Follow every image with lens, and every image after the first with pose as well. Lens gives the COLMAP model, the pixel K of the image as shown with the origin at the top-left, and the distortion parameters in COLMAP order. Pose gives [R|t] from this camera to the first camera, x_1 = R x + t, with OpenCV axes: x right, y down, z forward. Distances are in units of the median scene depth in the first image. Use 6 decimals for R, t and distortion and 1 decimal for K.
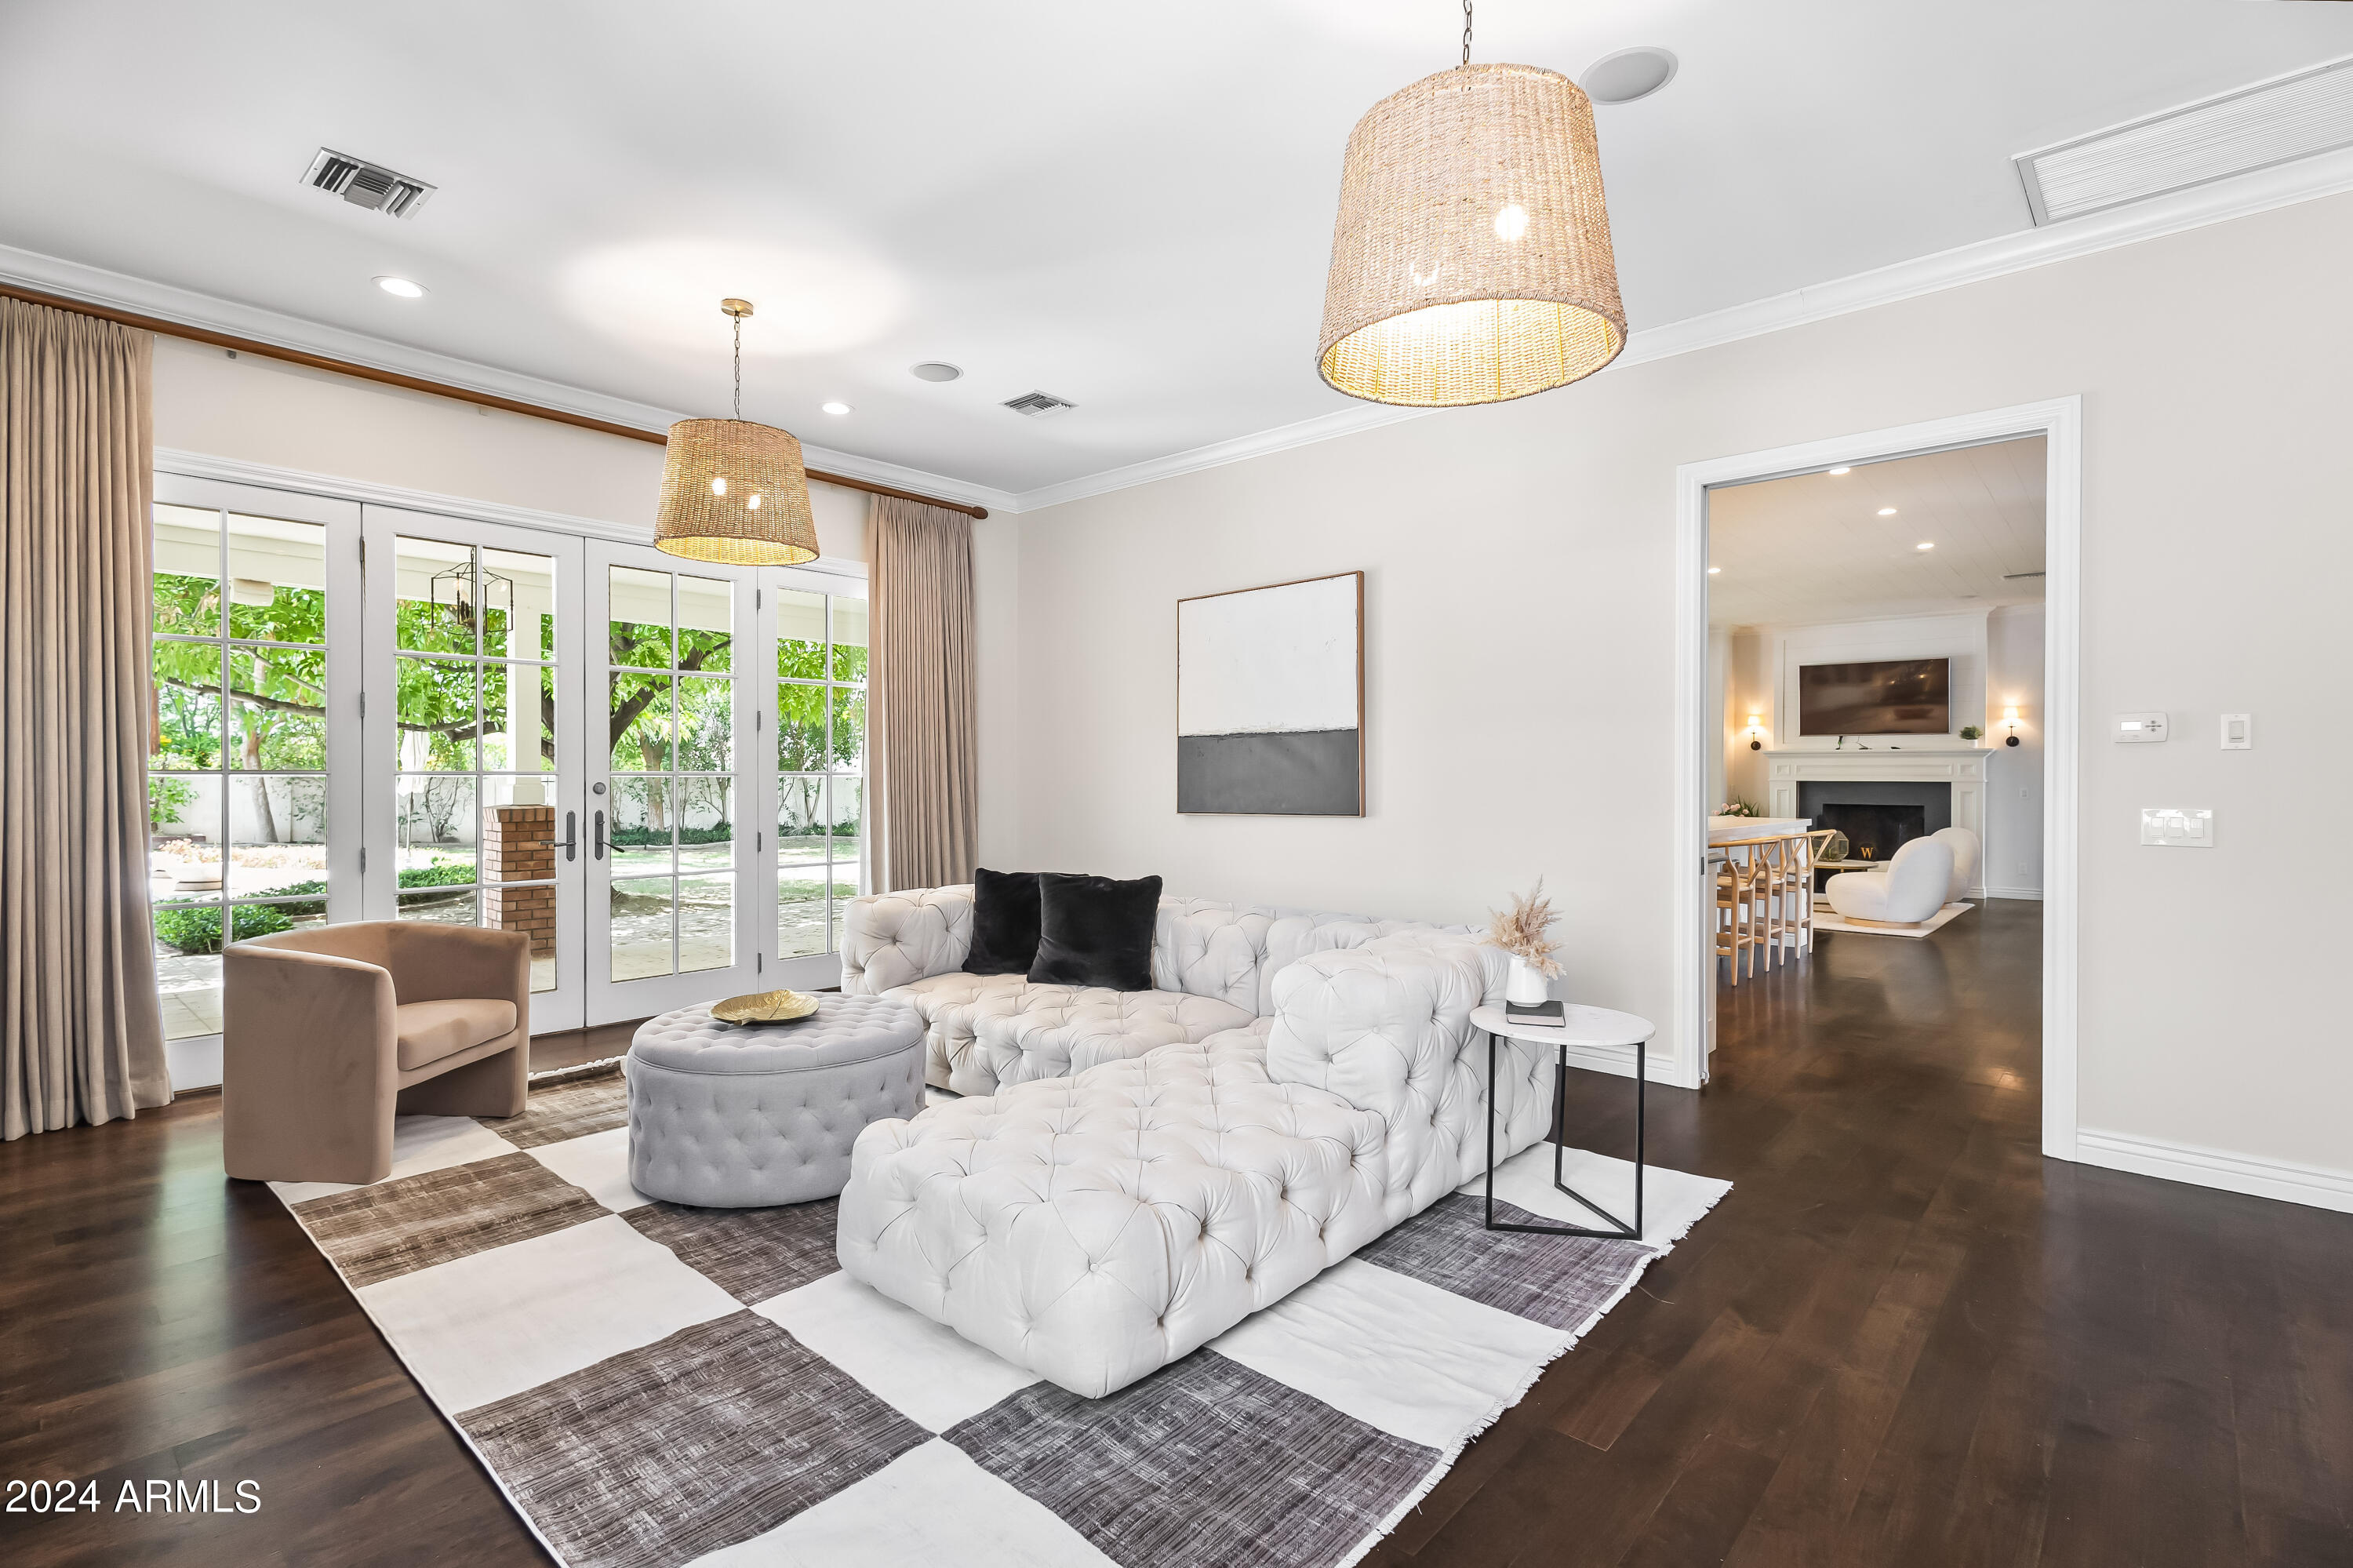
lens RADIAL K [[1115.9, 0, 1187.7], [0, 1115.9, 790.4], [0, 0, 1]] dist [0.010717, -0.001798]
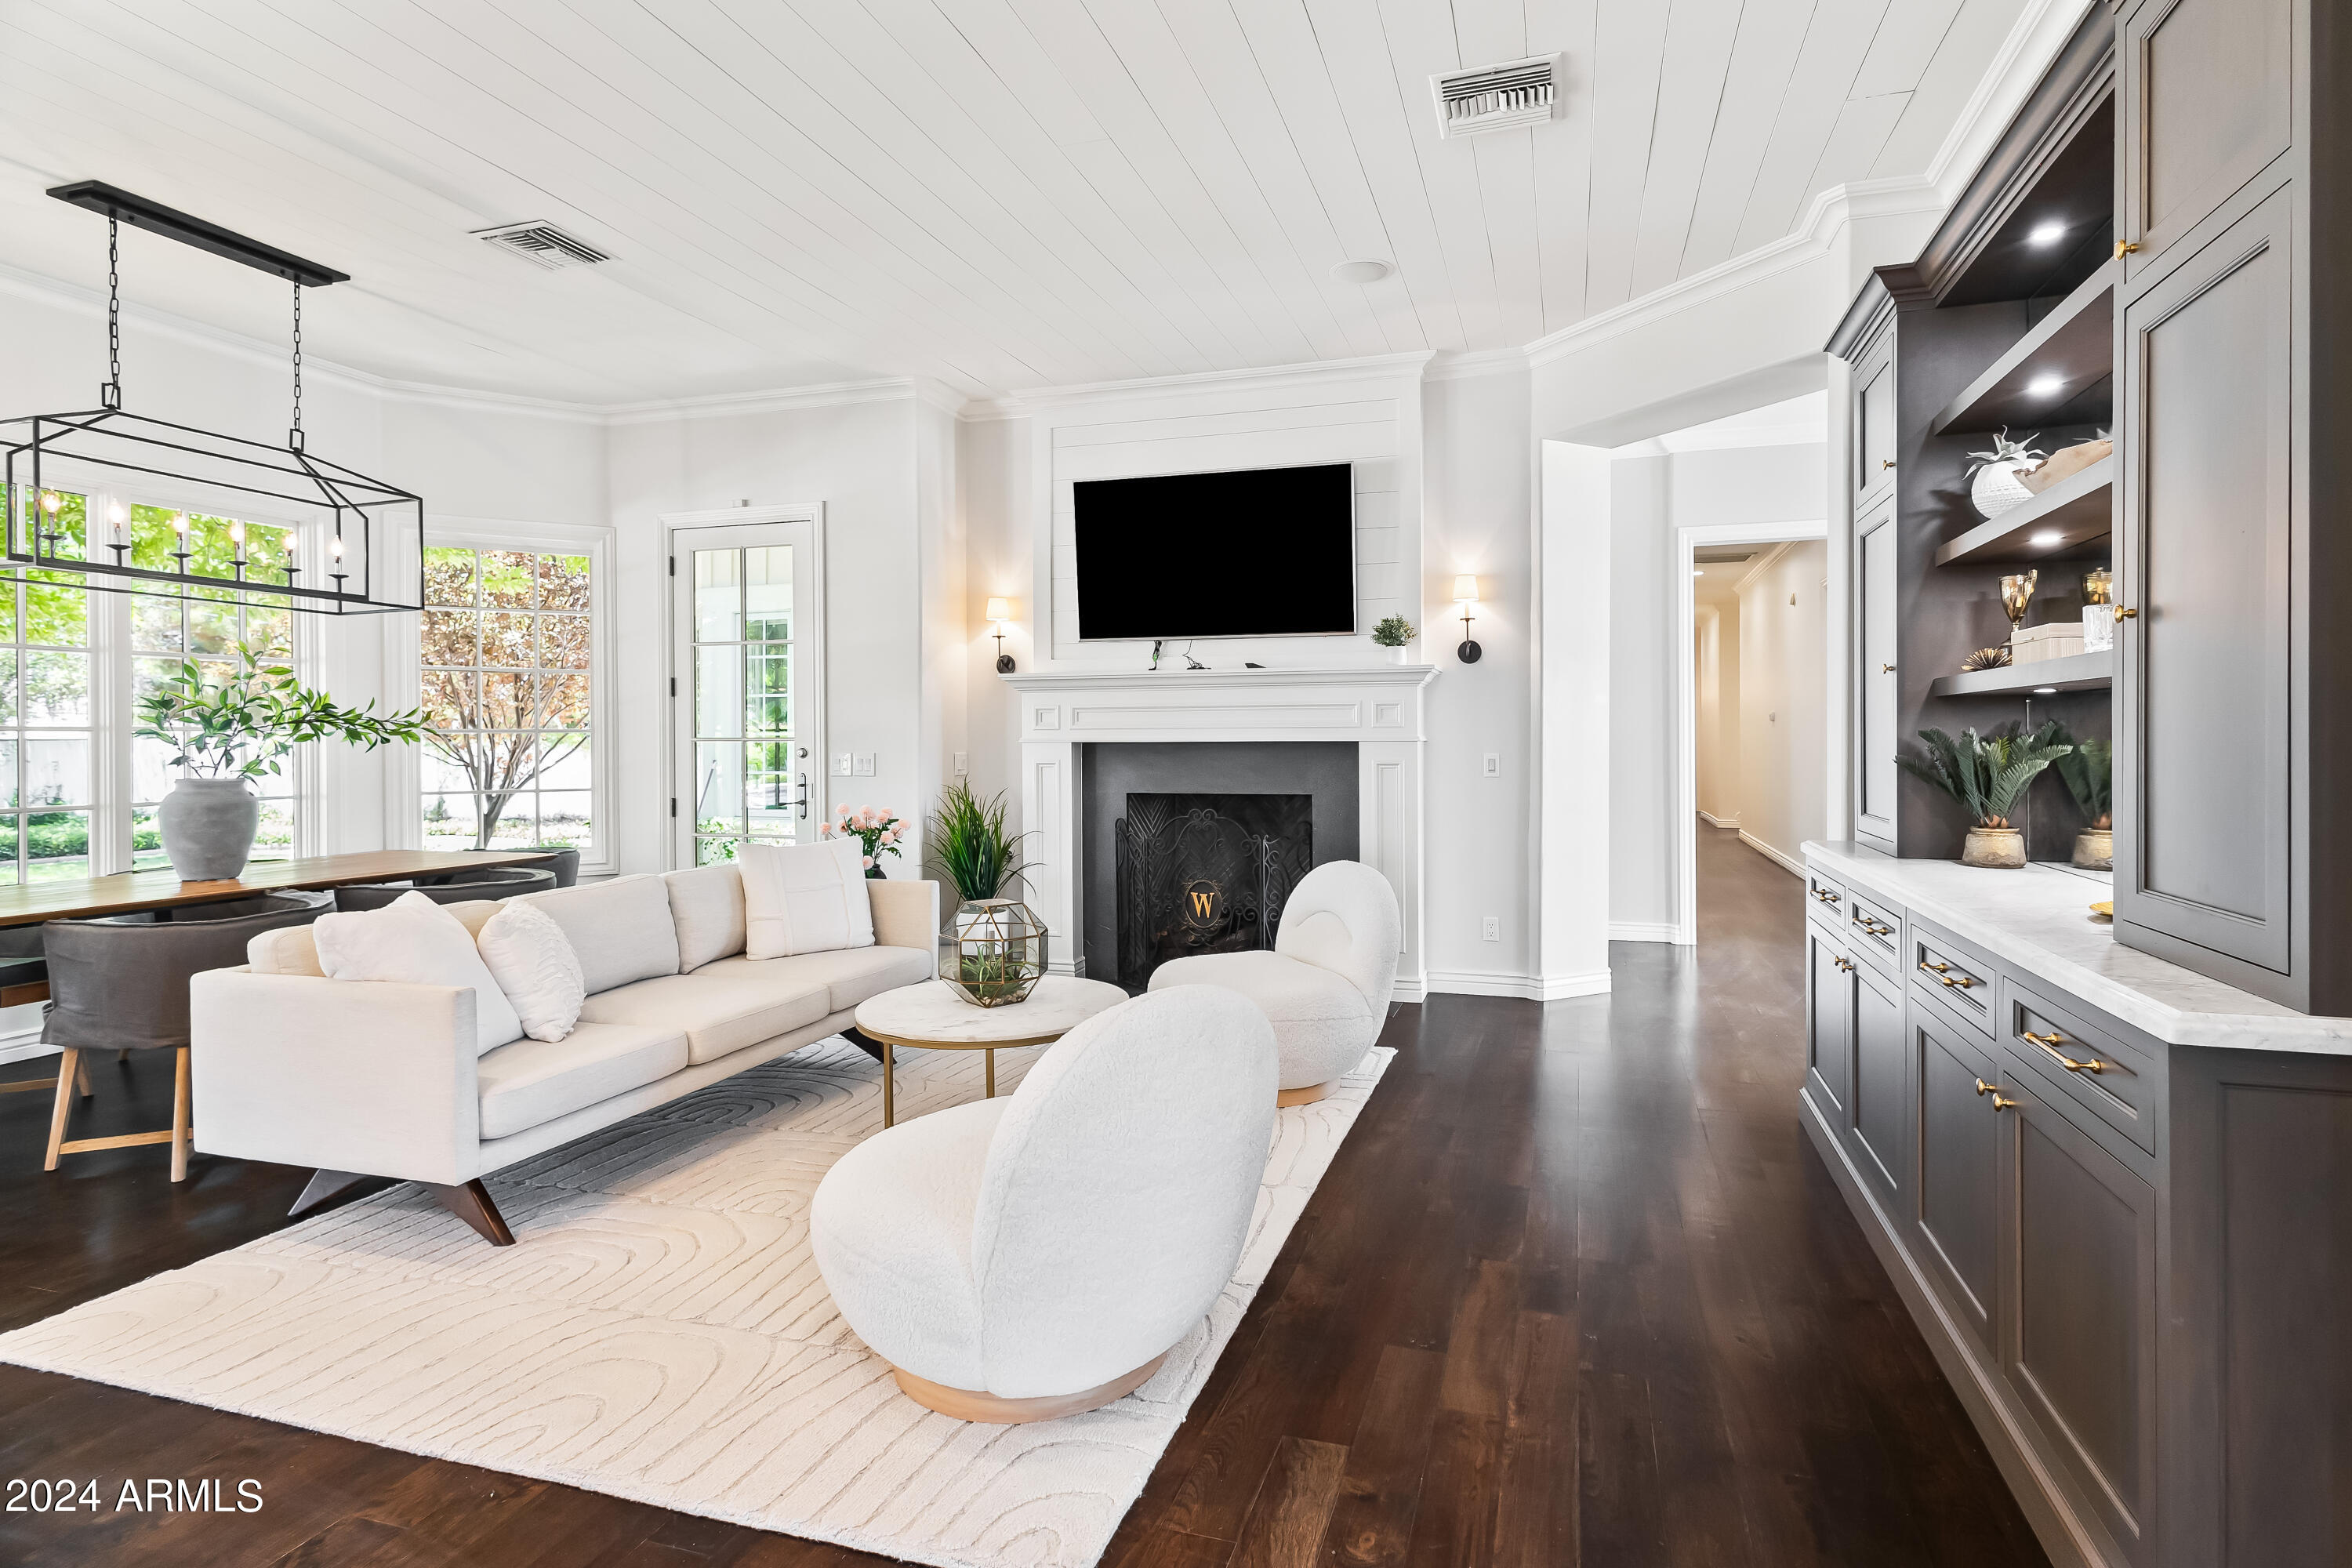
lens RADIAL K [[1131.2, 0, 1235.0], [0, 1131.2, 750.3], [0, 0, 1]] dist [0.010287, -0.005869]
pose [[0.910282, -0.012966, 0.413786, 0.456331], [0.014806, 0.999890, -0.001238, -0.004076], [-0.413724, 0.007253, 0.910373, 0.619526]]
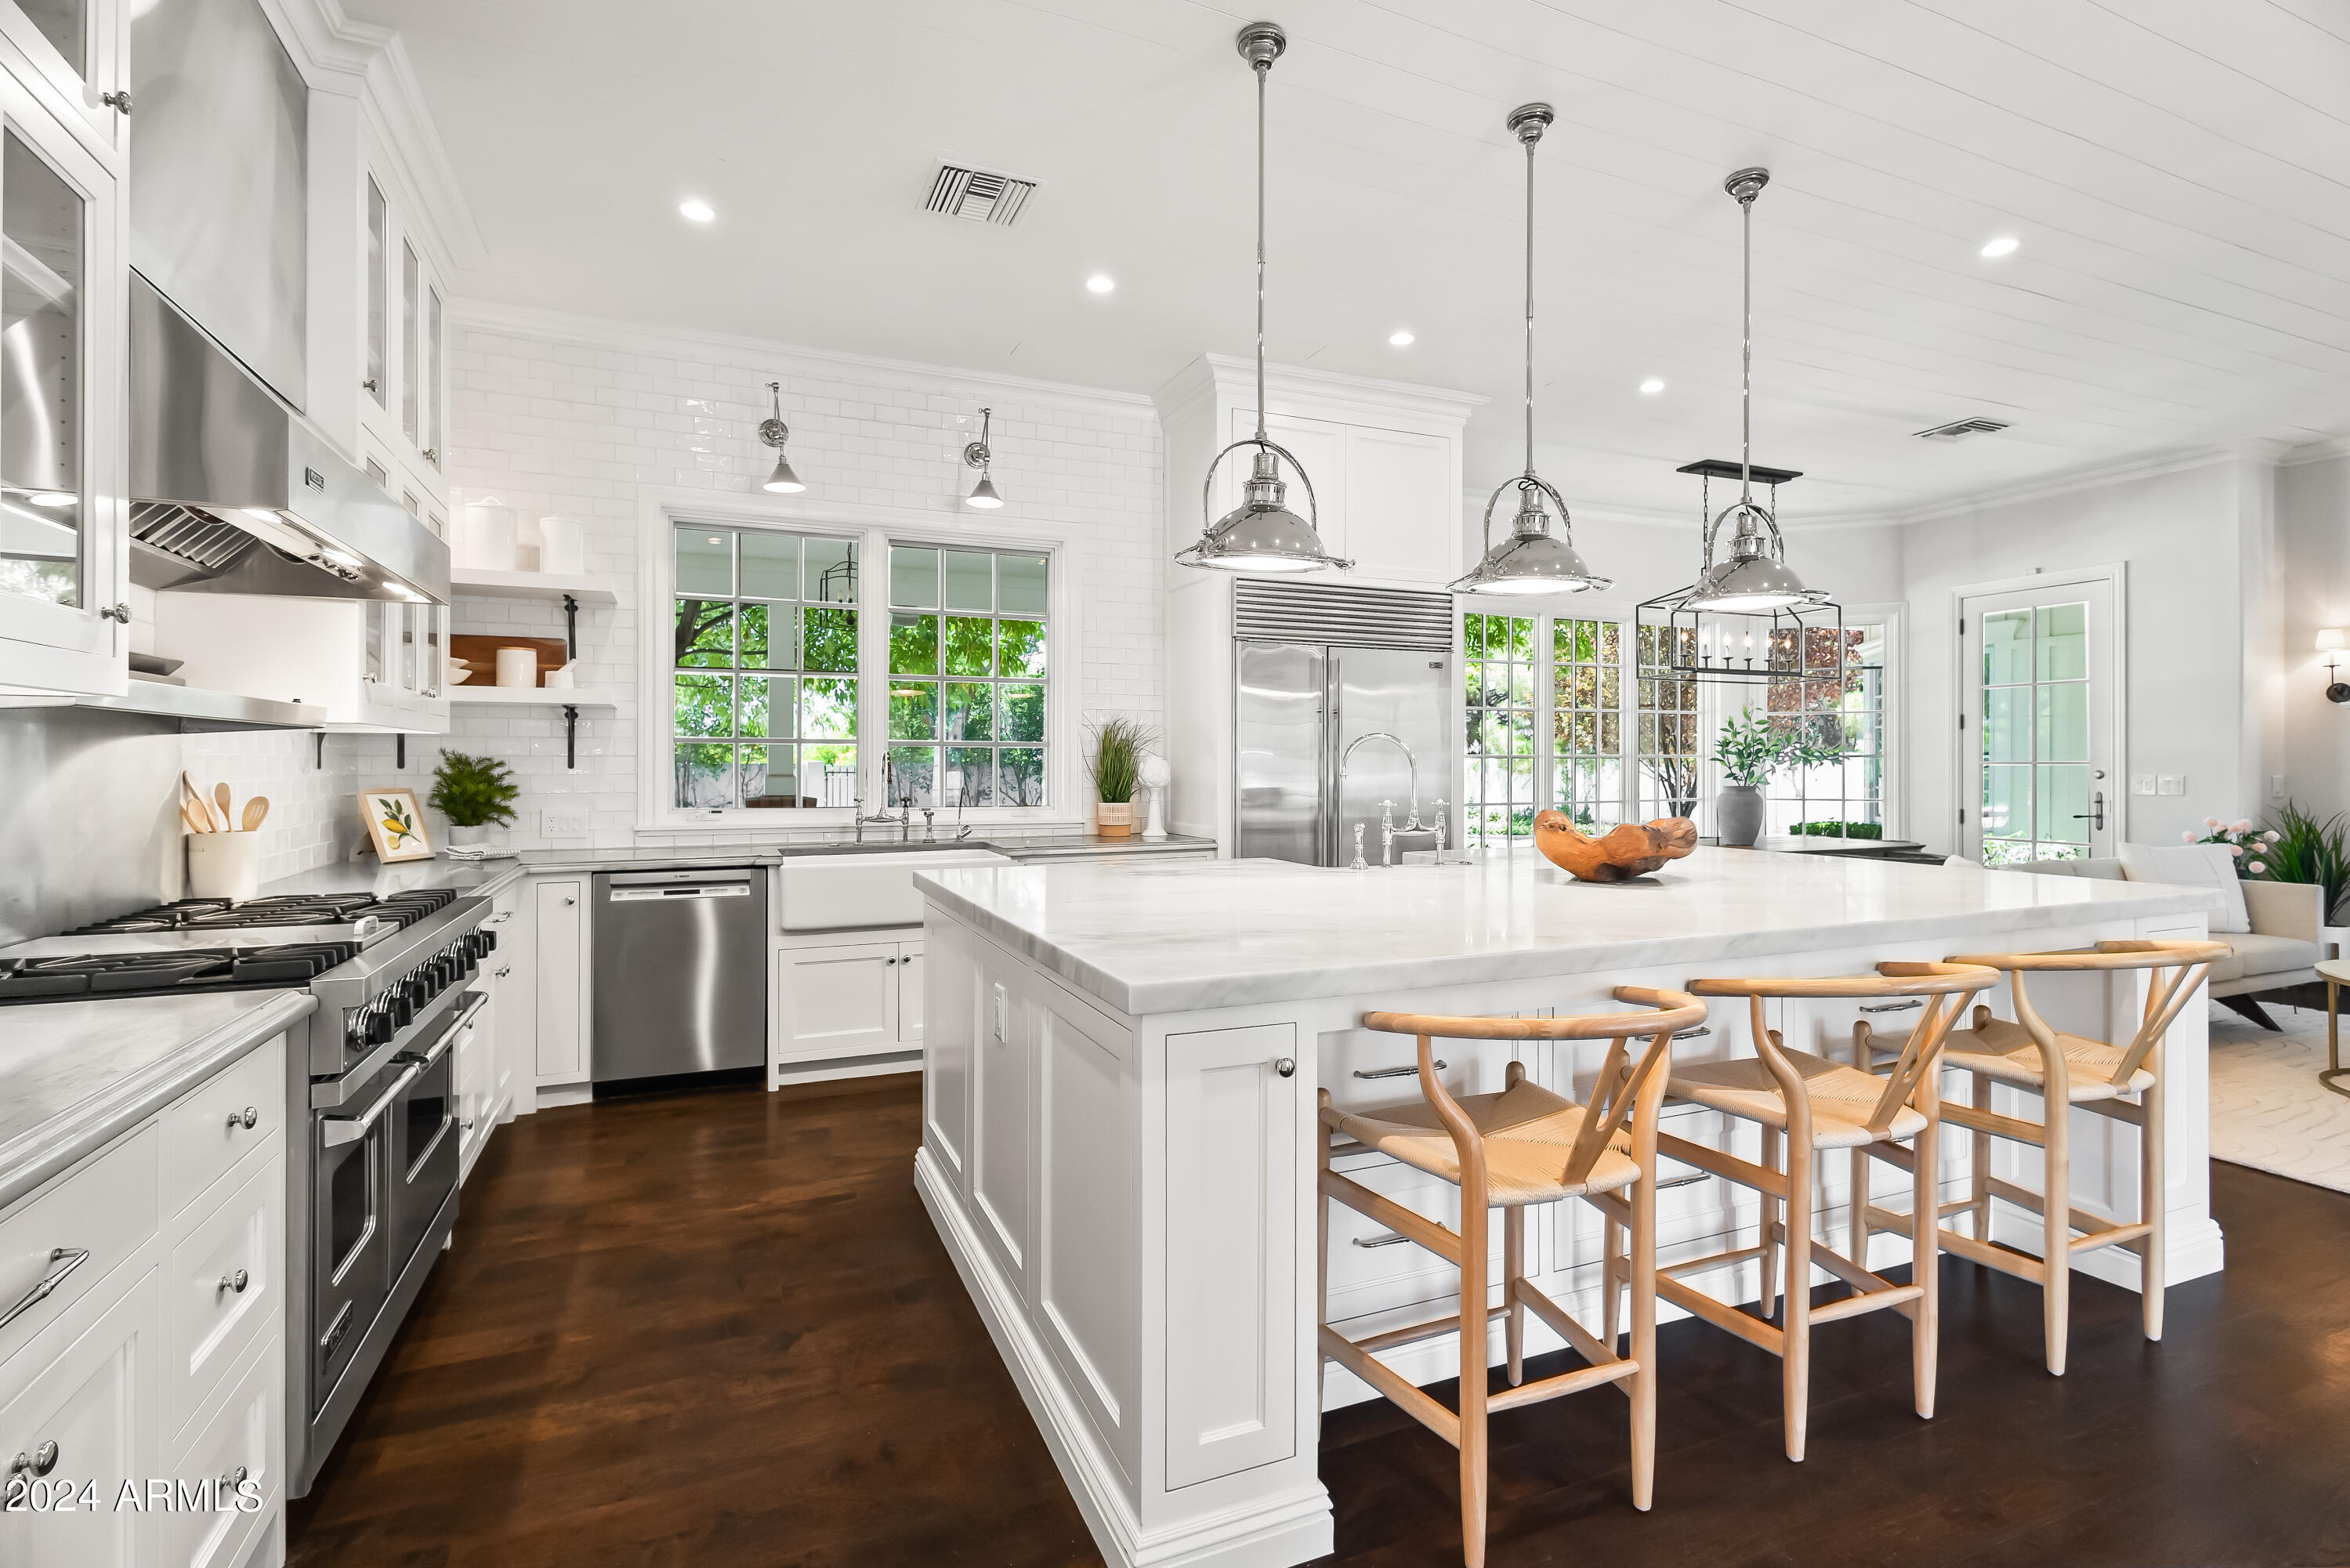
lens RADIAL K [[1114.5, 0, 1202.6], [0, 1114.5, 761.7], [0, 0, 1]] dist [0.010717, -0.001798]
pose [[0.906828, -0.007213, -0.421439, 0.309707], [0.000660, 0.999877, -0.015694, -0.004277], [0.421500, 0.013953, 0.906721, 0.419301]]
